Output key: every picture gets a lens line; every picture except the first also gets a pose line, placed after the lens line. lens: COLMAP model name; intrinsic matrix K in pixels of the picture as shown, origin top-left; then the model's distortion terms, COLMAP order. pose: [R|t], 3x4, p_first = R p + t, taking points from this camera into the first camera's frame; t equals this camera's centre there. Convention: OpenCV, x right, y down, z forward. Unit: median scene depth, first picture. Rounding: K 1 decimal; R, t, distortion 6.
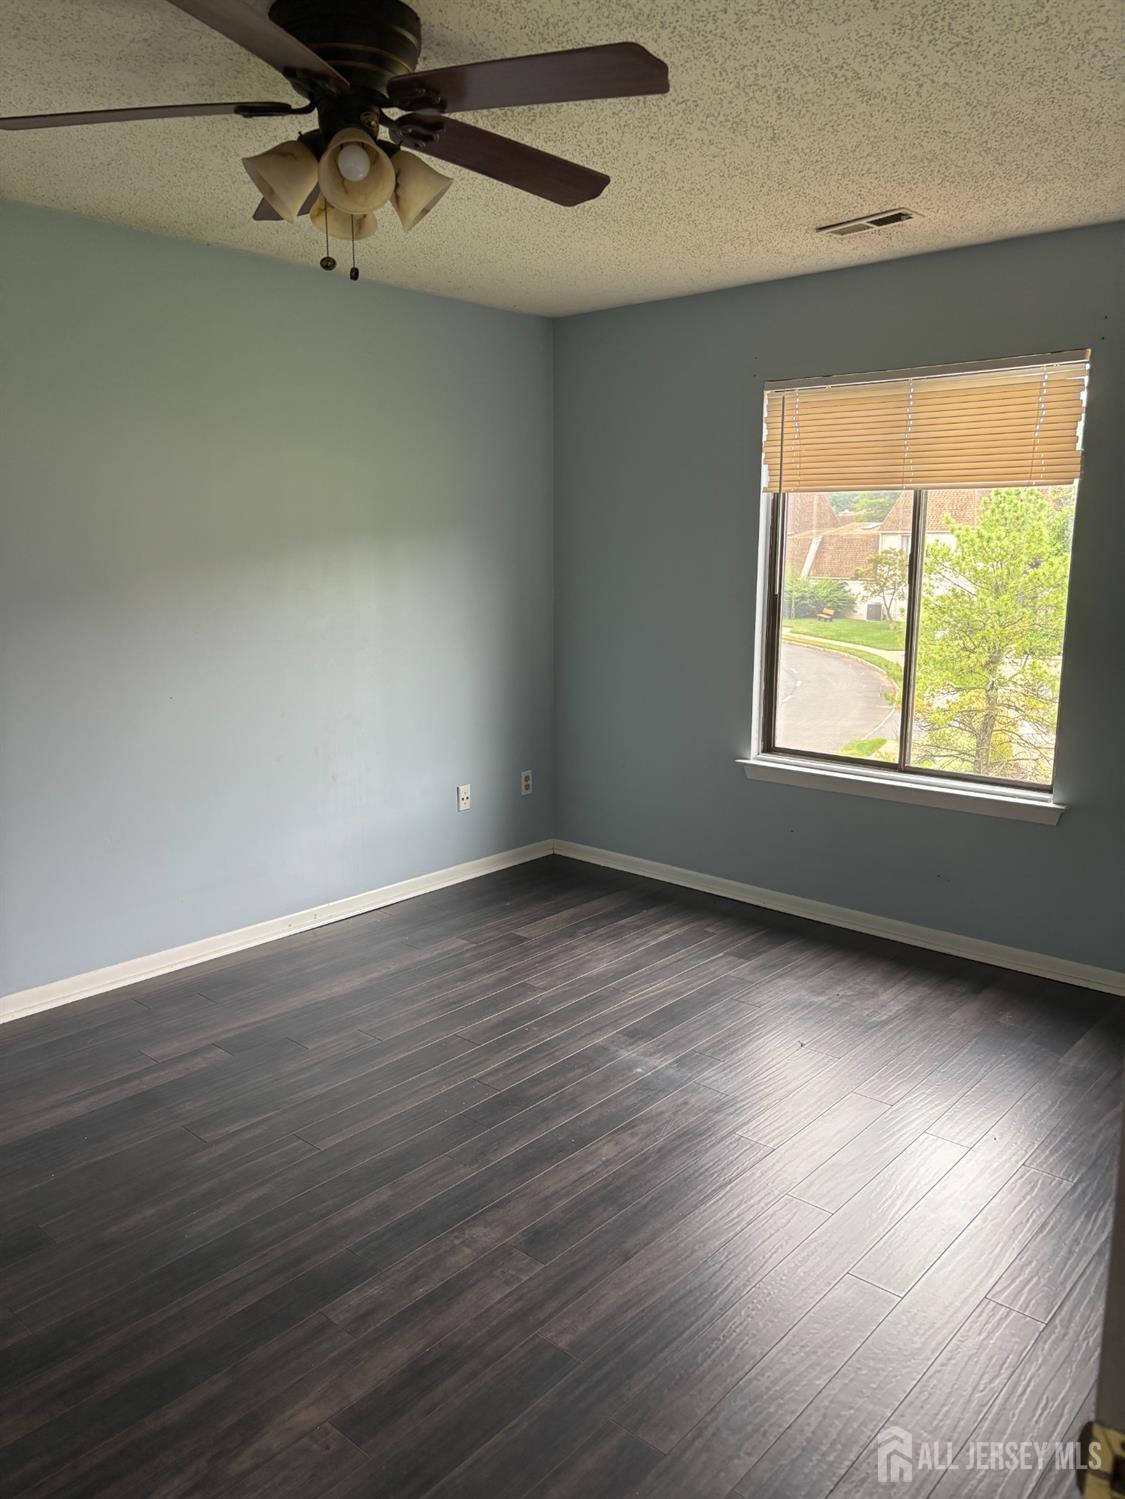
lens RADIAL K [[1129.1, 0, 562.6], [0, 1129.1, 750.1], [0, 0, 1]] dist [0.011901, 0.004639]
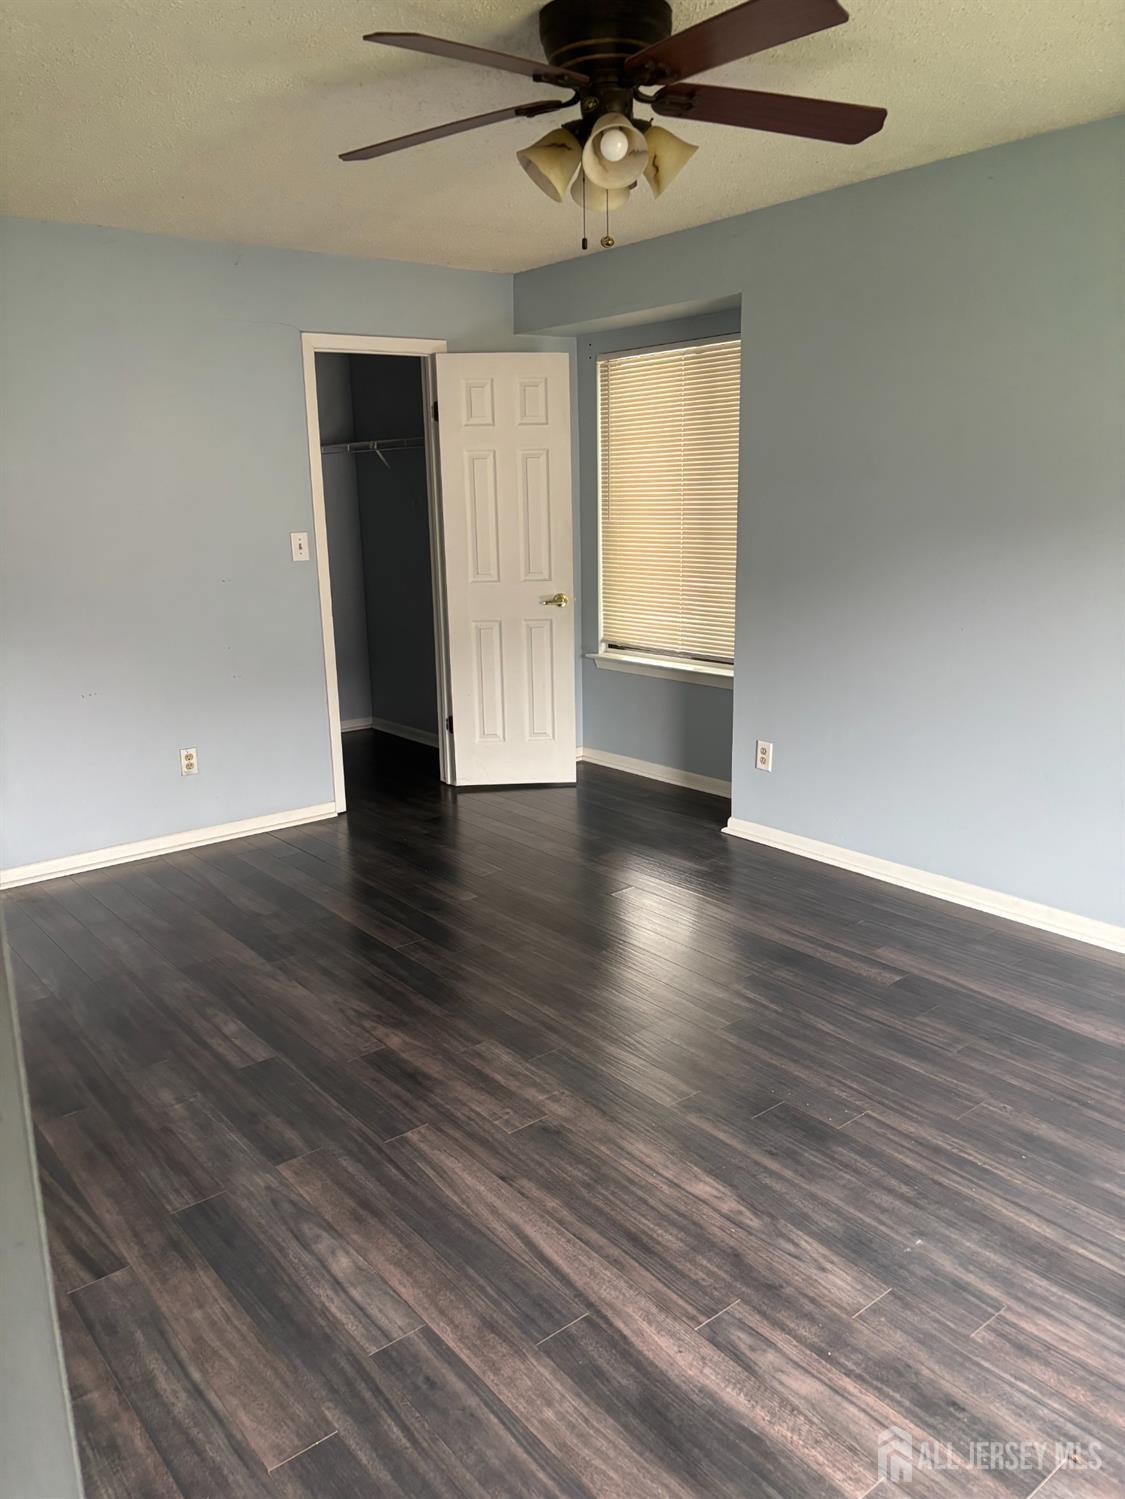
lens RADIAL K [[1129.1, 0, 562.6], [0, 1129.1, 749.6], [0, 0, 1]] dist [0.011901, 0.004639]
pose [[-0.163919, 0.227255, -0.959940, 0.940201], [-0.165658, 0.952942, 0.253886, -0.194310], [0.972465, 0.200638, -0.118559, 1.081634]]
